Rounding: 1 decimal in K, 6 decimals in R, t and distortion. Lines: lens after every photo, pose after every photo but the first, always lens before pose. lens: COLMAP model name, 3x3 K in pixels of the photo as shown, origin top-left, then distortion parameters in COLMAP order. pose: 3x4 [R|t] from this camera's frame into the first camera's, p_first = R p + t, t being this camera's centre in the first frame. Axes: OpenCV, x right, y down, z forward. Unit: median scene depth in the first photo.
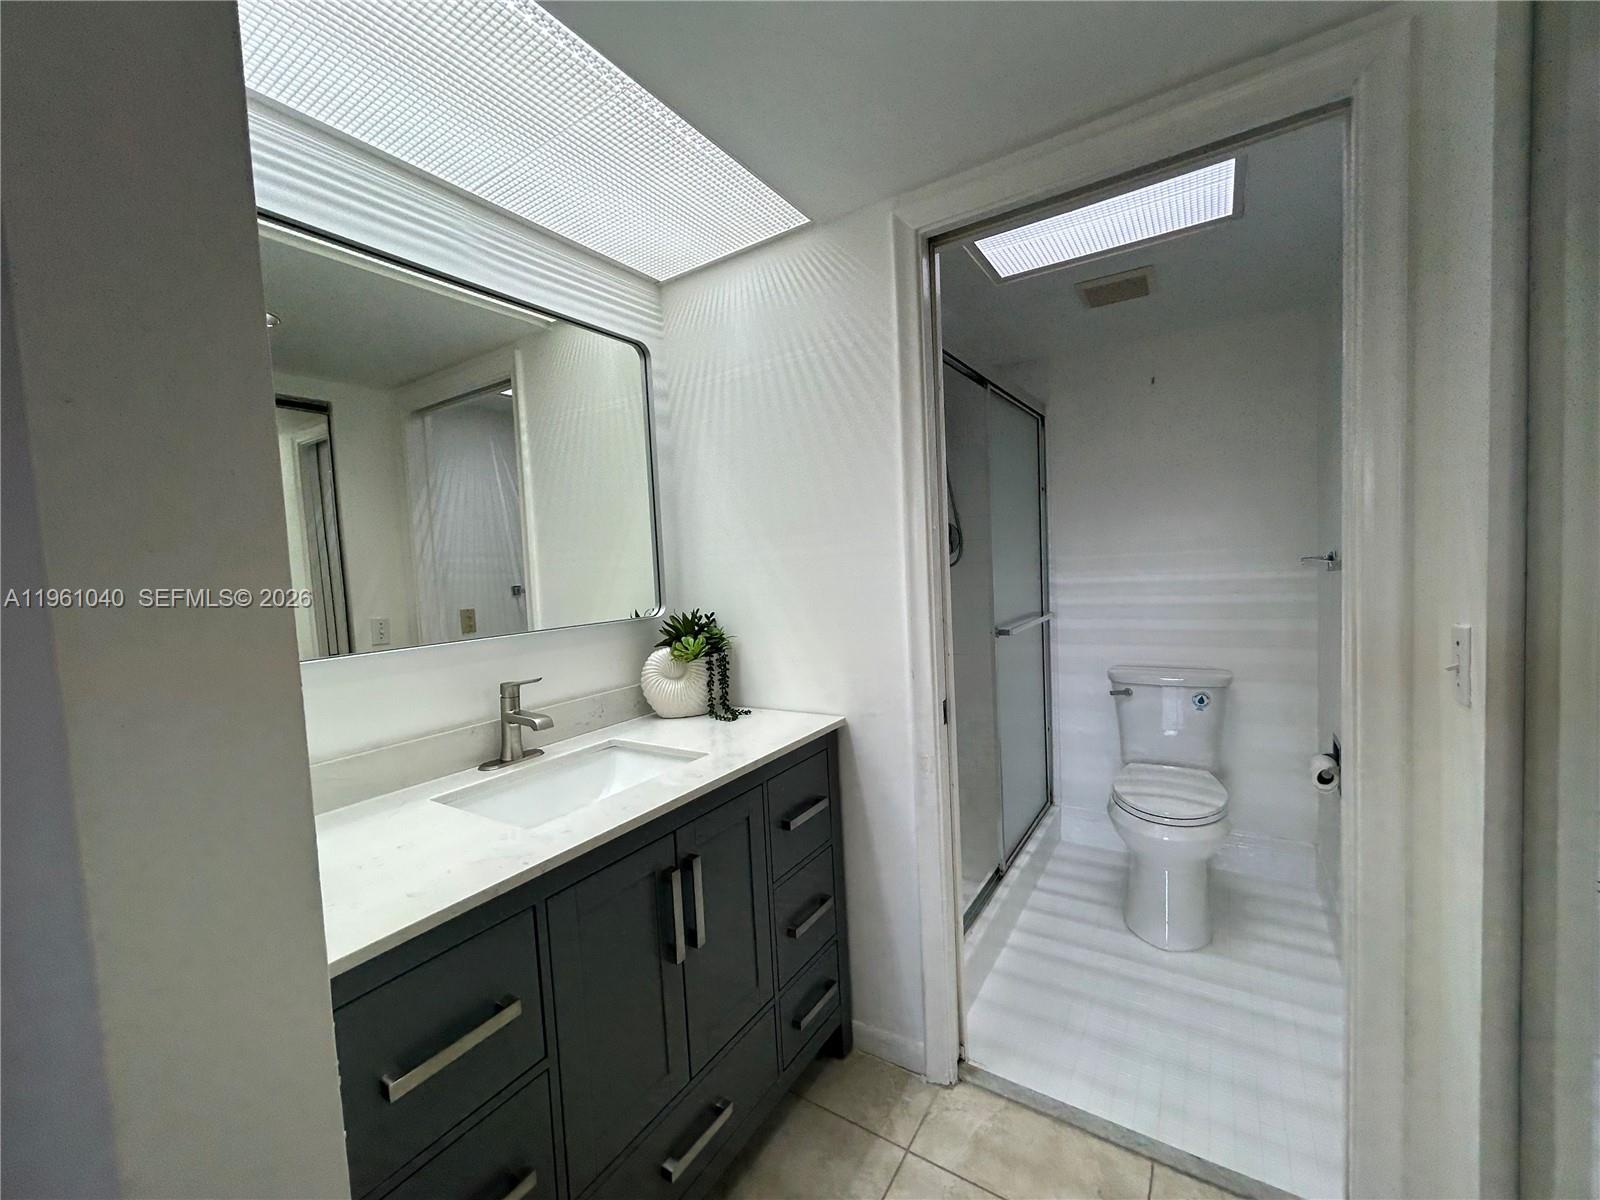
lens RADIAL K [[643.5, 0, 798.6], [0, 643.5, 599.5], [0, 0, 1]] dist [0.000472, 0.000348]
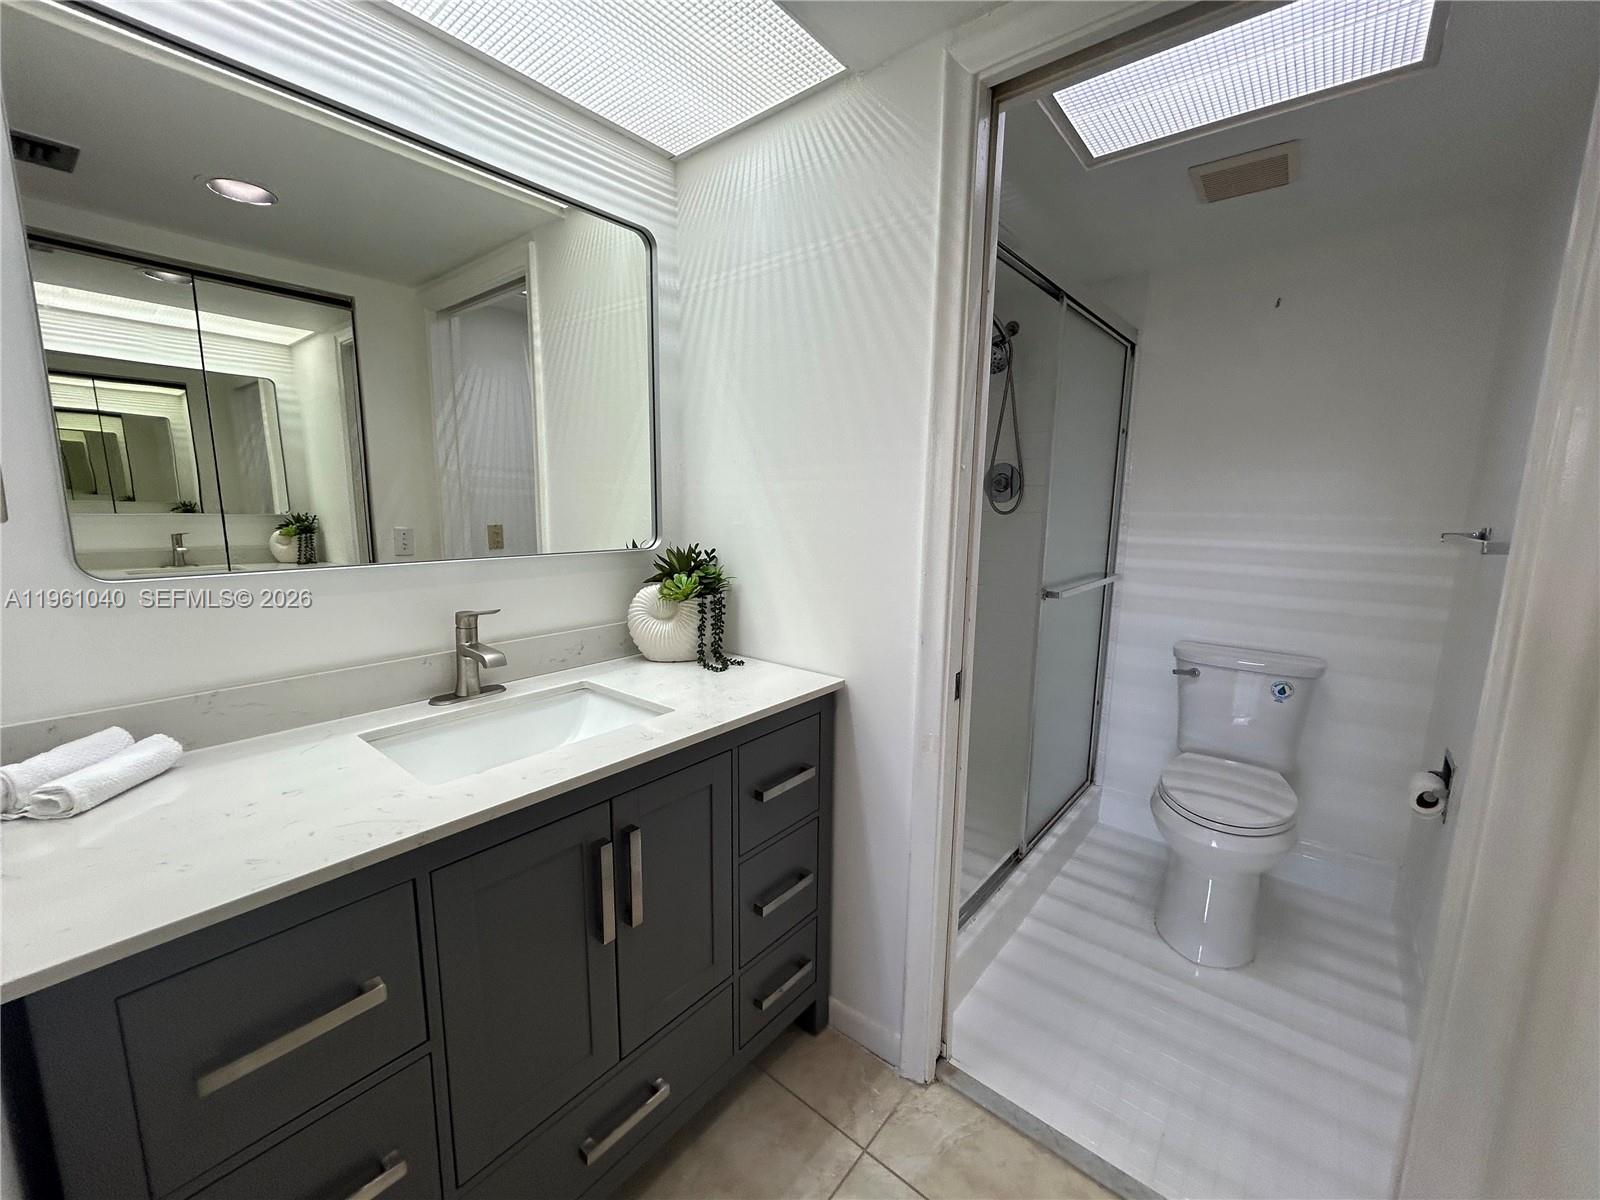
lens RADIAL K [[643.5, 0, 798.6], [0, 643.5, 599.5], [0, 0, 1]] dist [0.000472, 0.000348]
pose [[0.991647, 0.079766, -0.101358, 0.082770], [-0.069010, 0.992019, 0.105522, -0.012764], [0.108966, -0.097646, 0.989238, 0.121907]]
